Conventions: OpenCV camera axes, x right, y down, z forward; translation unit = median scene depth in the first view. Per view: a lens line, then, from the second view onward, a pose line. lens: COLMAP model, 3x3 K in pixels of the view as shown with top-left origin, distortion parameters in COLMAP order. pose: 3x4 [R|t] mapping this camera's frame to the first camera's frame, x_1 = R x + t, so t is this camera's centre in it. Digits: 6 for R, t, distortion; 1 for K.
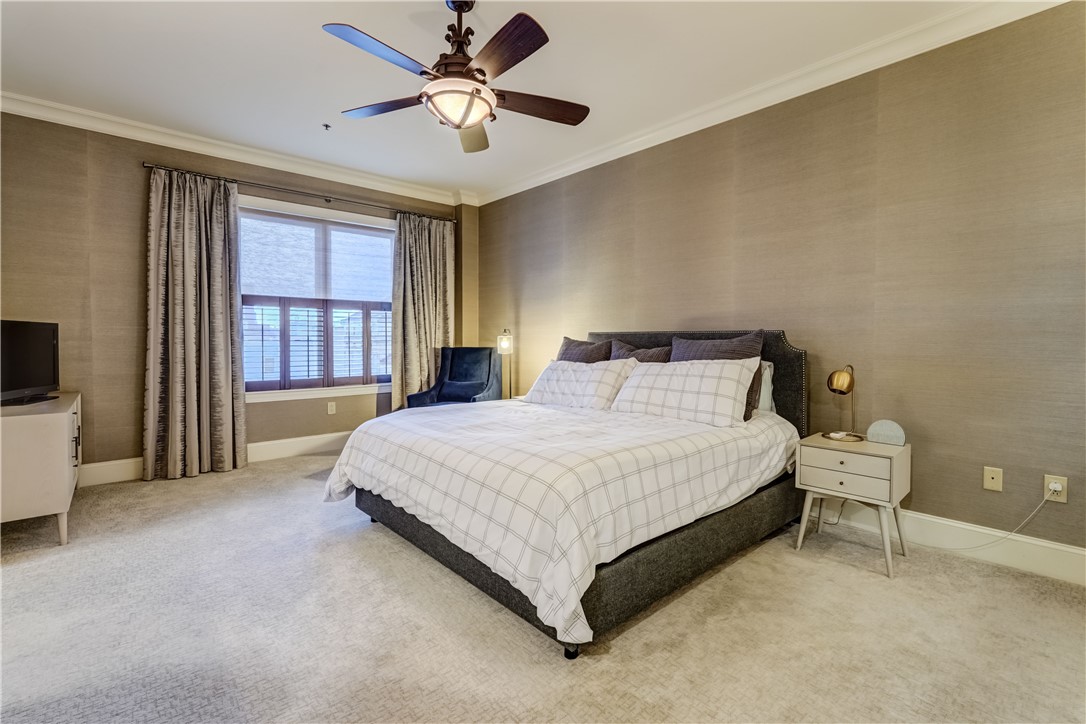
lens RADIAL K [[515.6, 0, 543.8], [0, 515.6, 355.5], [0, 0, 1]] dist [-0.000454, 0.000046]
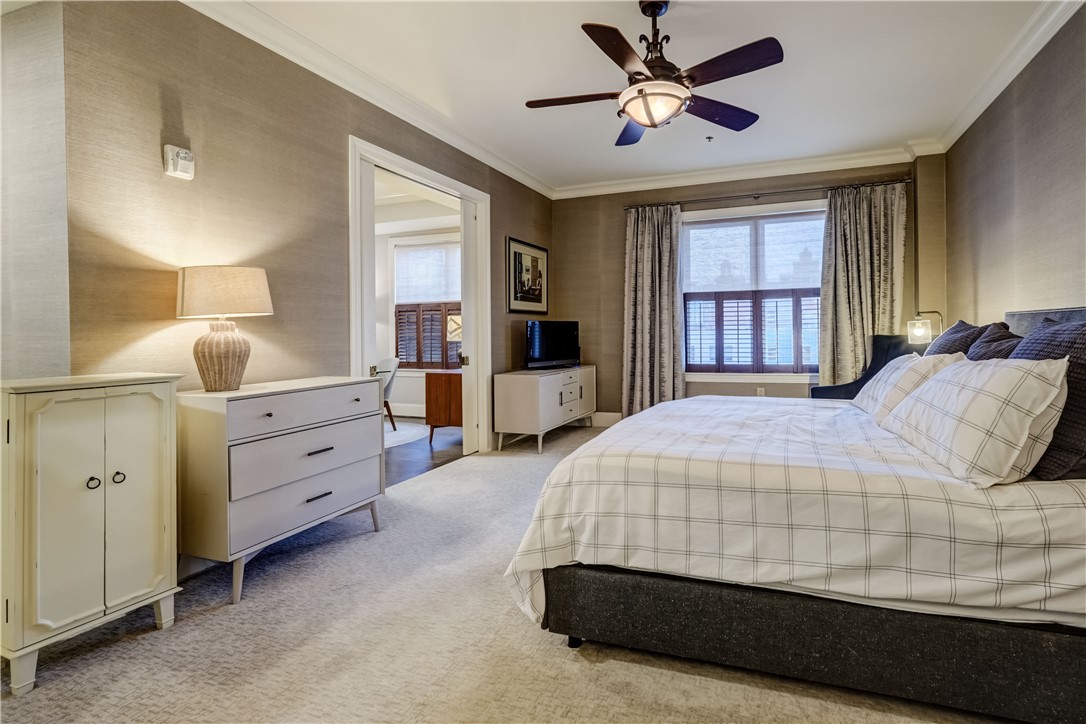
lens RADIAL K [[486.8, 0, 544.1], [0, 486.8, 340.2], [0, 0, 1]] dist [-0.035480, 0.013171]
pose [[0.452626, 0.006215, -0.891679, 0.268025], [-0.011271, 0.999936, 0.001249, -0.002735], [0.891629, 0.009485, 0.452667, 0.161385]]
